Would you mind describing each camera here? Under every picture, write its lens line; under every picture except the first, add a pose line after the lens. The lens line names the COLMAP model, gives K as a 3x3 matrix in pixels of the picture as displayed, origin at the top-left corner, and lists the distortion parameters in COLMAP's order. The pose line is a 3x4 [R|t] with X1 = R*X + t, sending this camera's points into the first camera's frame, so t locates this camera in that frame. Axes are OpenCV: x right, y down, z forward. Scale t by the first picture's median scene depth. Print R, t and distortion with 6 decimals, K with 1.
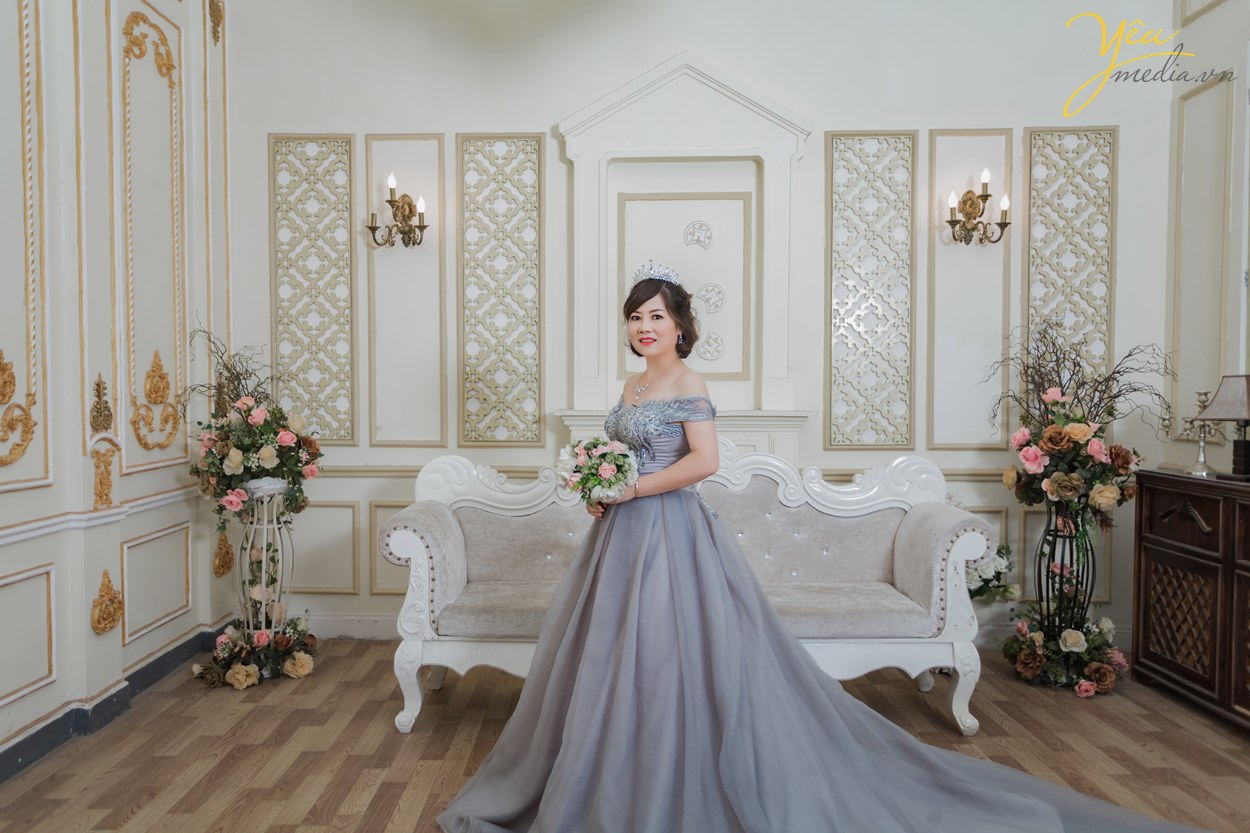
lens RADIAL K [[946.7, 0, 624.6], [0, 946.7, 420.4], [0, 0, 1]] dist [0.008458, 0.002102]
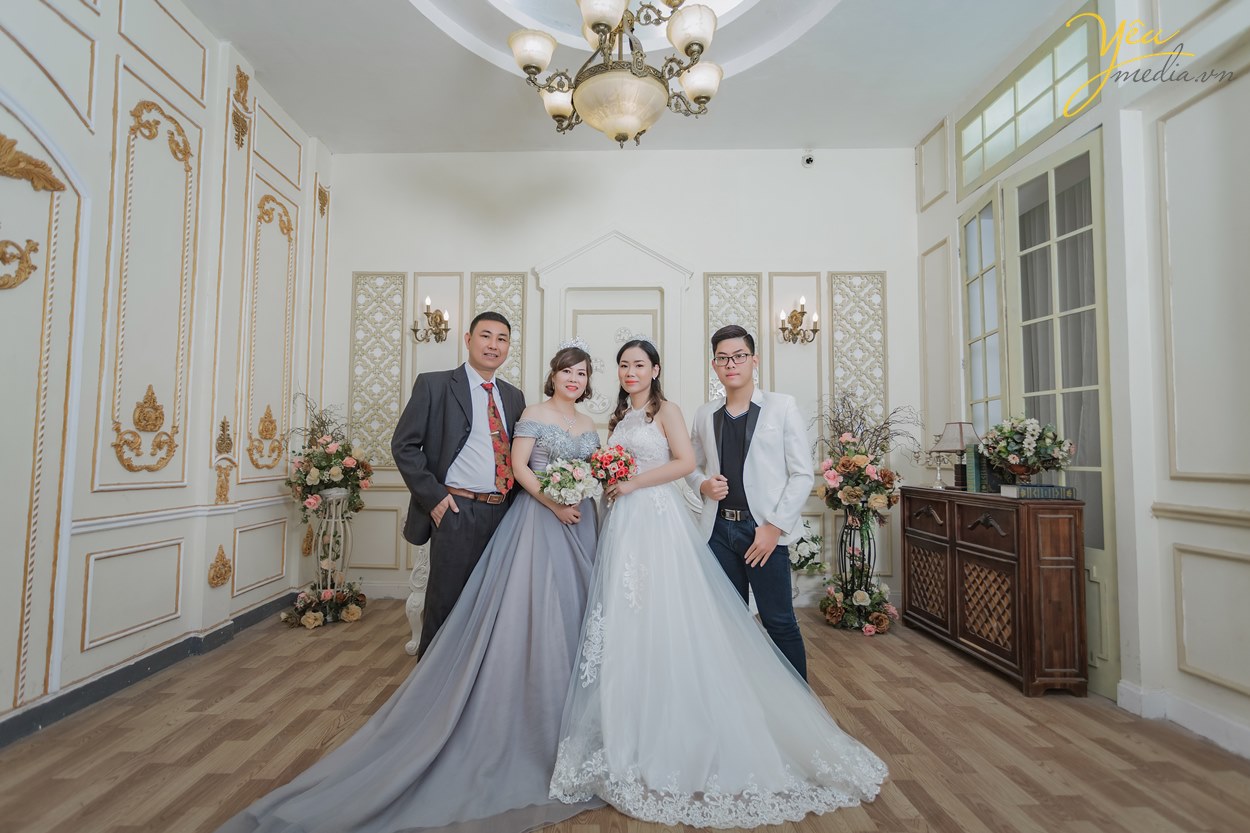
lens RADIAL K [[623.9, 0, 623.0], [0, 623.9, 414.0], [0, 0, 1]] dist [-0.015043, 0.012925]
pose [[0.999939, 0.006778, 0.008729, 0.076212], [-0.005914, 0.995417, -0.095445, 0.034398], [-0.009336, 0.095387, 0.995396, -0.016463]]
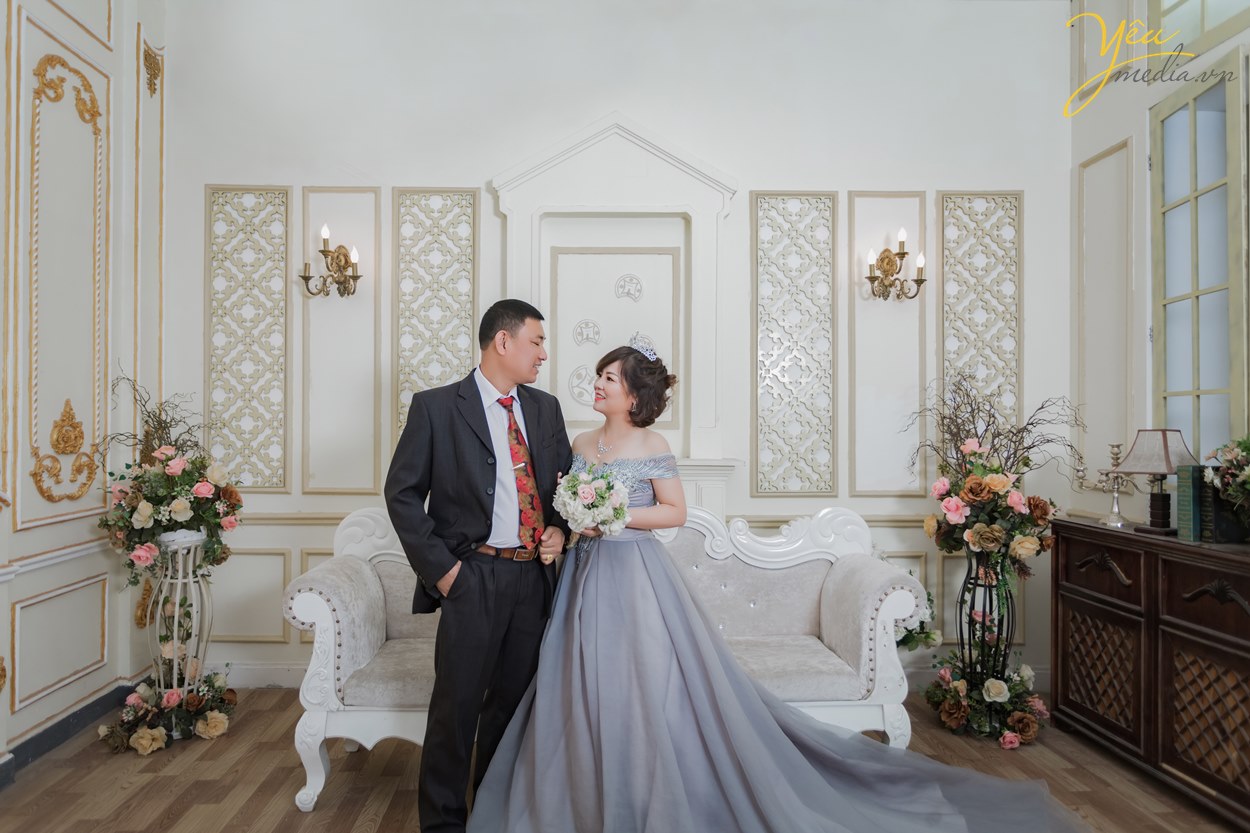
lens RADIAL K [[801.9, 0, 625.0], [0, 801.9, 416.5], [0, 0, 1]] dist [-0.002300, 0.005127]
pose [[0.998730, 0.003077, 0.050279, 0.033534], [-0.000926, 0.999086, -0.042741, -0.020822], [-0.050365, 0.042640, 0.997820, 0.150574]]
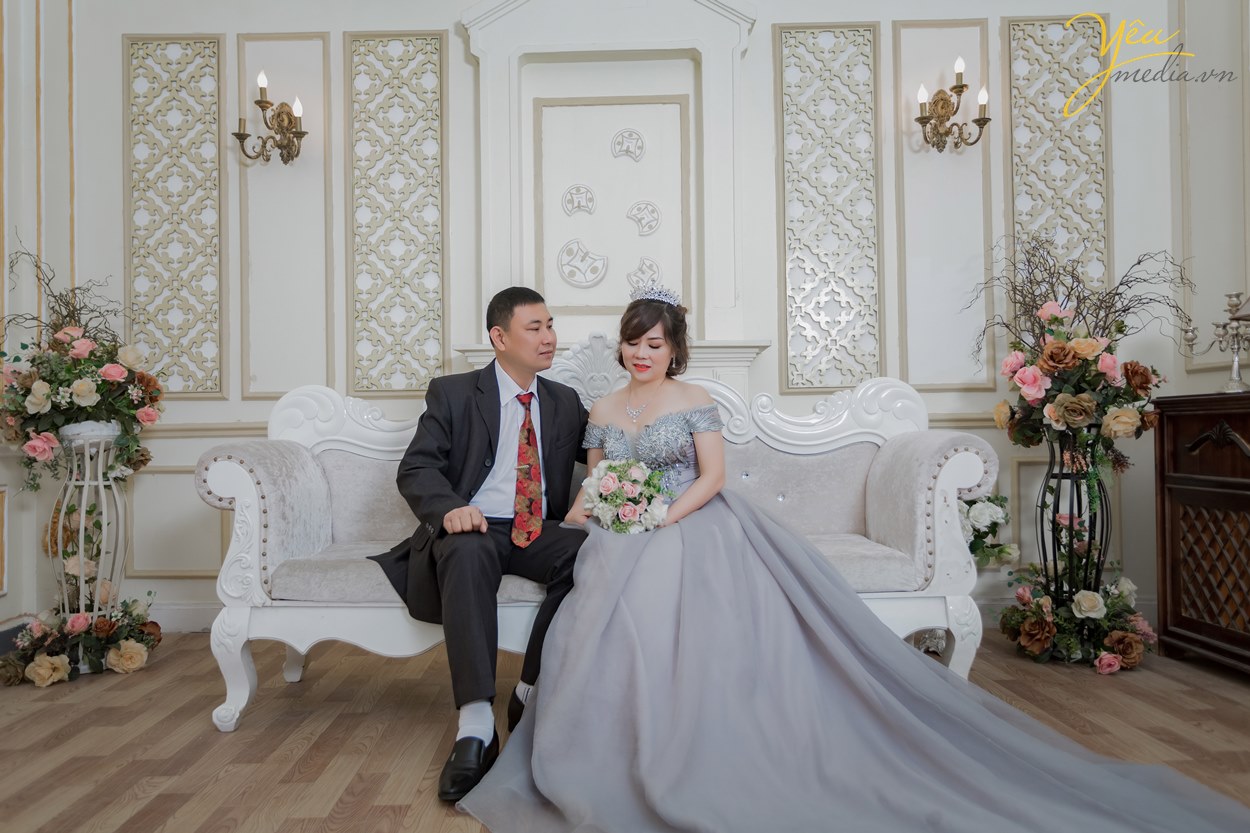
lens RADIAL K [[907.3, 0, 625.0], [0, 907.3, 416.5], [0, 0, 1]] dist [0.005883, 0.001708]
pose [[0.999661, -0.013808, 0.022058, 0.059685], [0.014950, 0.998511, -0.052469, 0.102066], [-0.021301, 0.052781, 0.998379, 0.216416]]
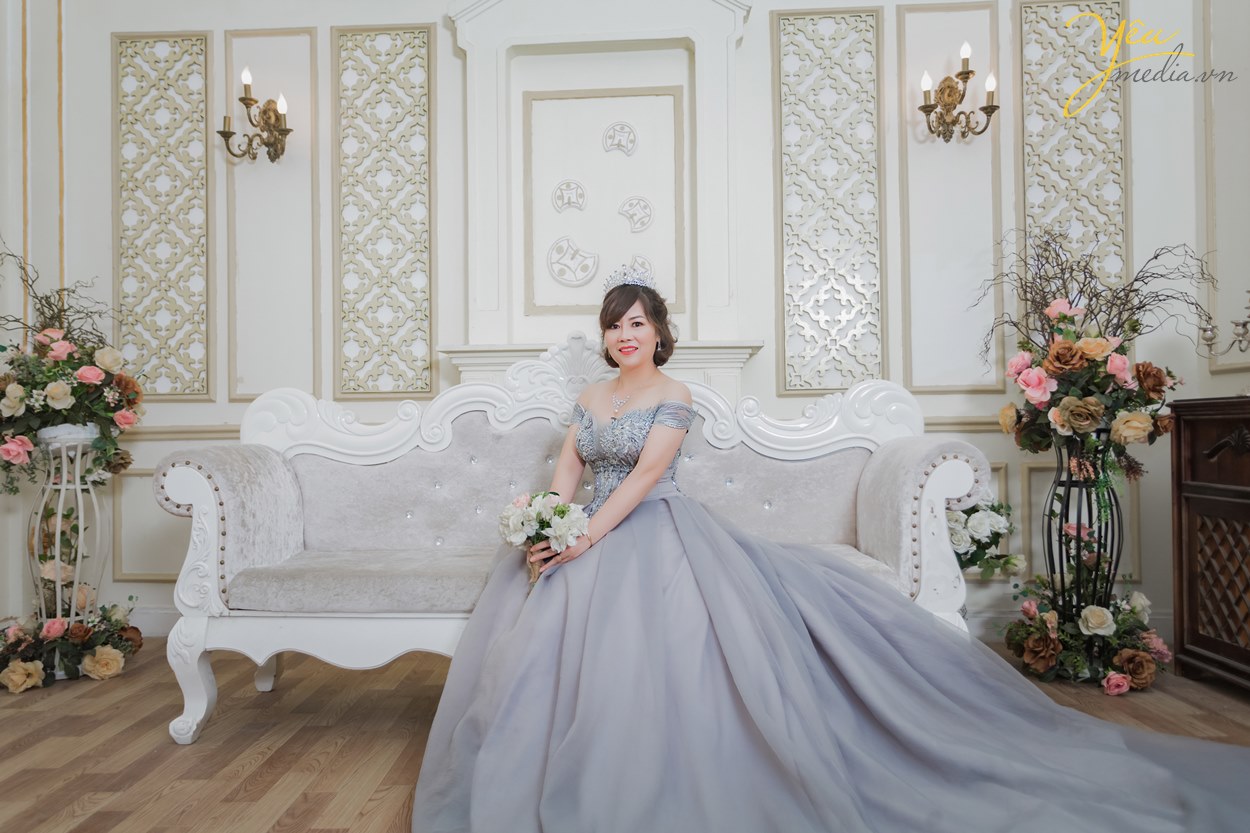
lens RADIAL K [[912.0, 0, 623.6], [0, 912.0, 417.0], [0, 0, 1]] dist [0.007196, -0.000134]
pose [[0.999705, -0.012684, -0.020731, 0.105103], [0.011624, 0.998657, -0.050498, 0.096962], [0.021344, 0.050242, 0.998509, 0.239999]]
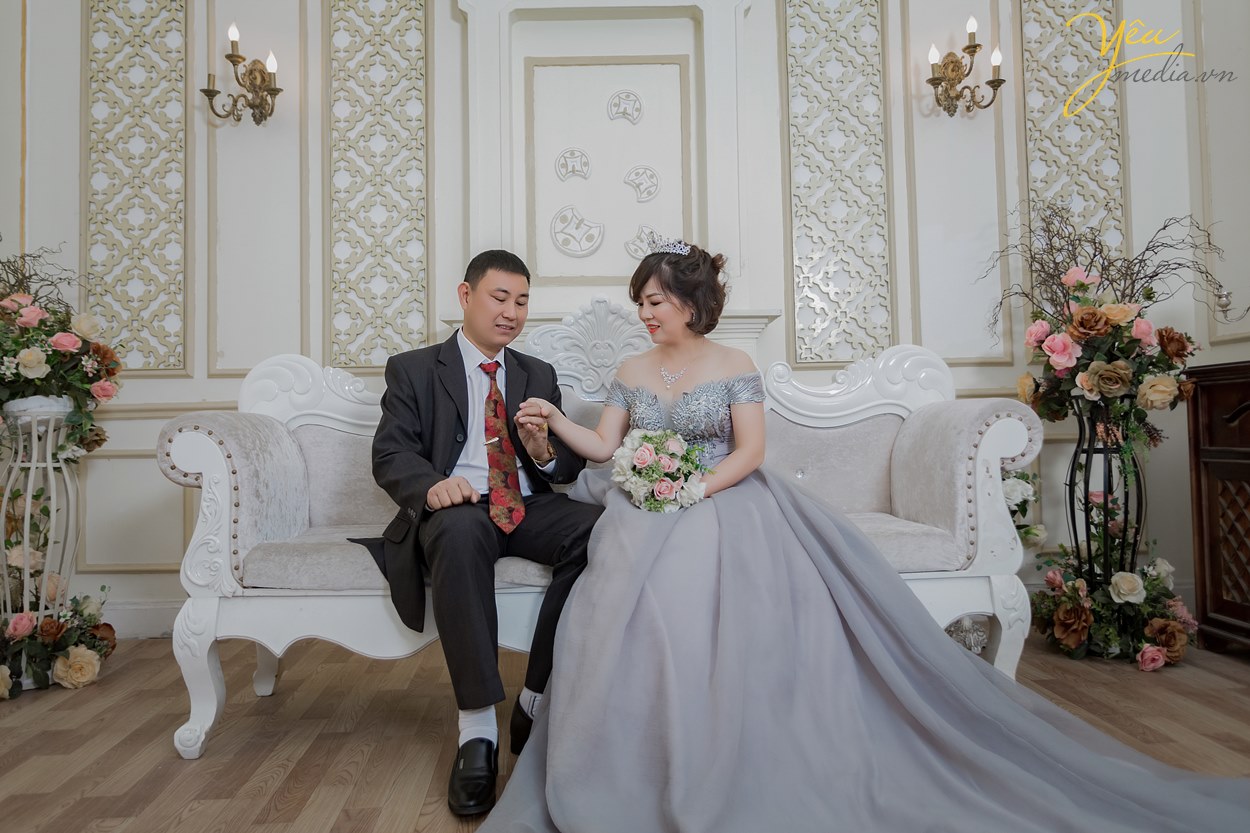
lens RADIAL K [[913.5, 0, 626.0], [0, 913.5, 388.9], [0, 0, 1]] dist [0.004834, 0.000686]
pose [[0.998191, -0.016647, 0.057773, 0.032925], [0.021463, 0.996255, -0.083754, 0.121604], [-0.056162, 0.084842, 0.994810, 0.271038]]
